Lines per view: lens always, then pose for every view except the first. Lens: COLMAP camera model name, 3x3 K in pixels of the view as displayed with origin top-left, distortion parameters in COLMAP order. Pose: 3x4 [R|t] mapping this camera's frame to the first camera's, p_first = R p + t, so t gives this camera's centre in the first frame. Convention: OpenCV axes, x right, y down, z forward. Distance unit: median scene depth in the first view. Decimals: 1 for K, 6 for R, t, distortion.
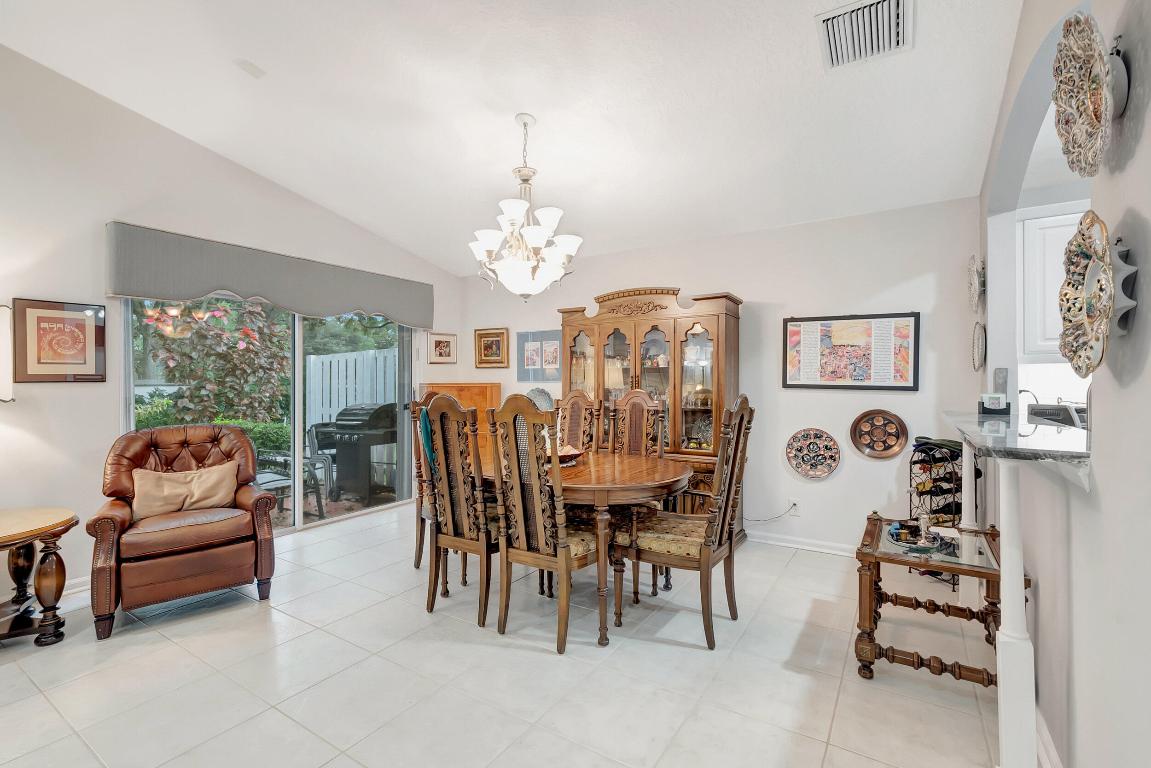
lens RADIAL K [[508.0, 0, 575.9], [0, 508.0, 378.4], [0, 0, 1]] dist [0.000957, -0.001385]
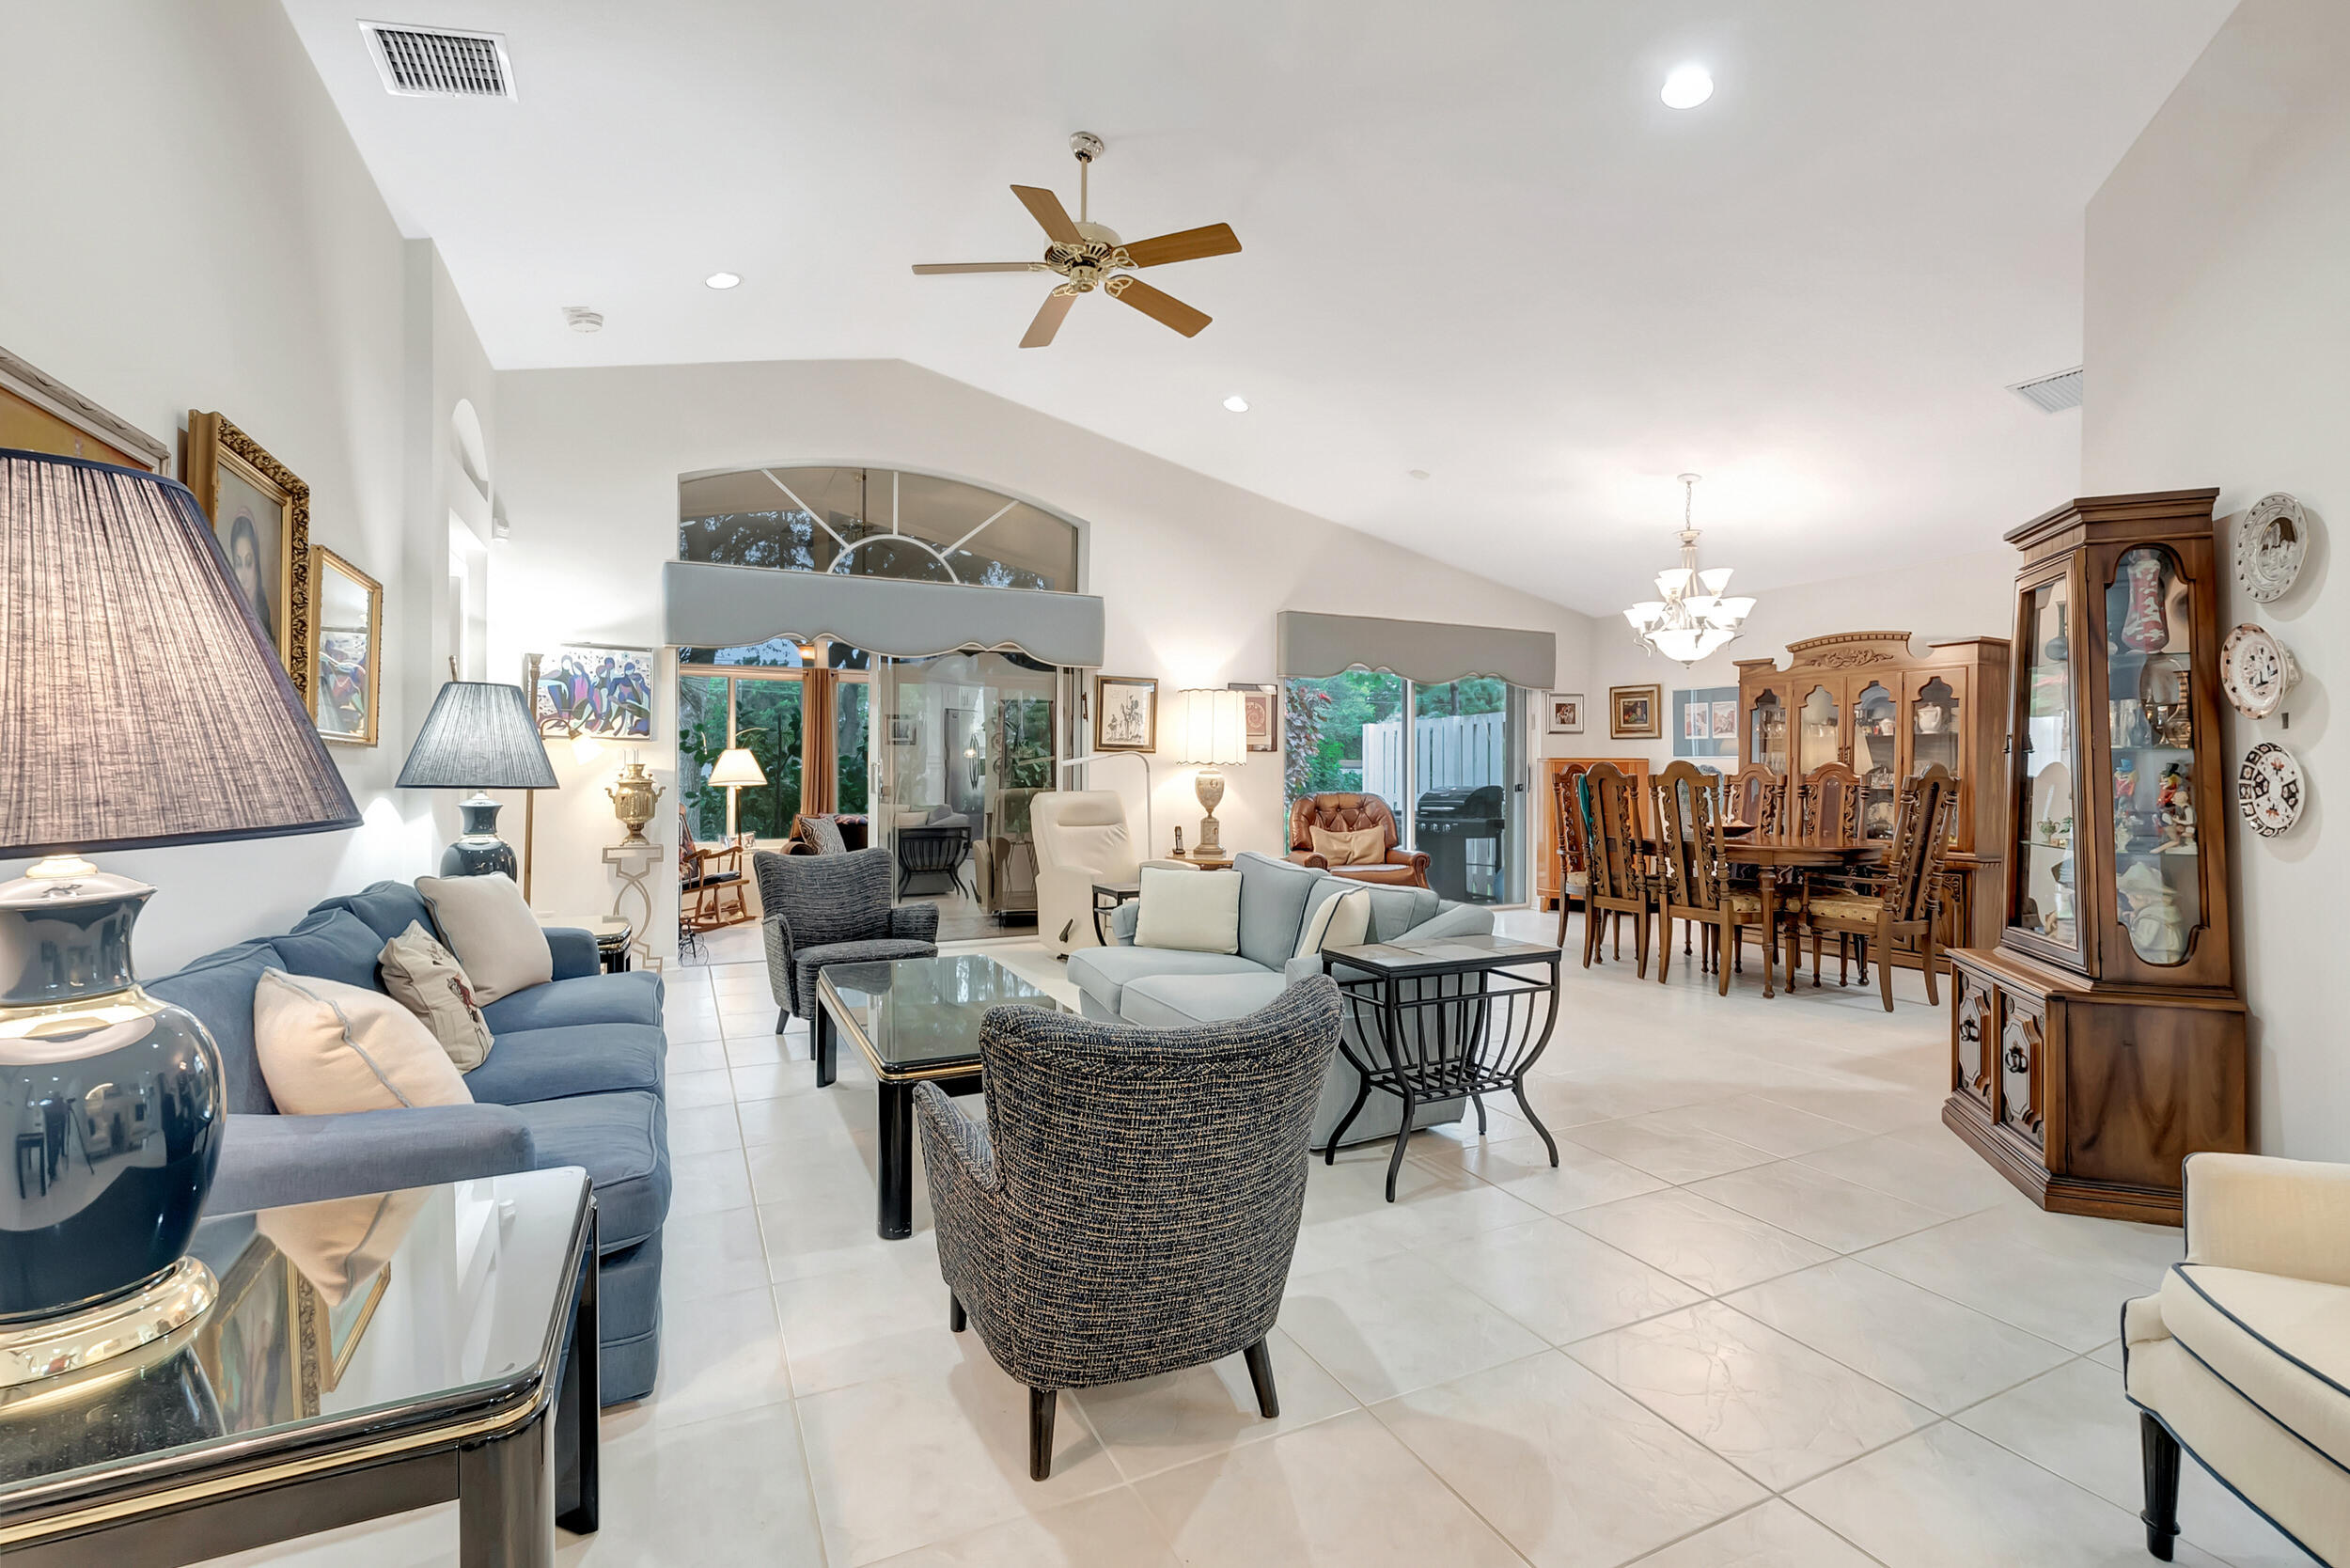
lens RADIAL K [[1037.2, 0, 1175.4], [0, 1037.2, 753.1], [0, 0, 1]] dist [0.000957, -0.001385]
pose [[0.850785, 0.003562, -0.525502, 0.104250], [-0.009244, 0.999924, -0.008188, 0.034080], [0.525433, 0.011824, 0.850753, -1.135532]]
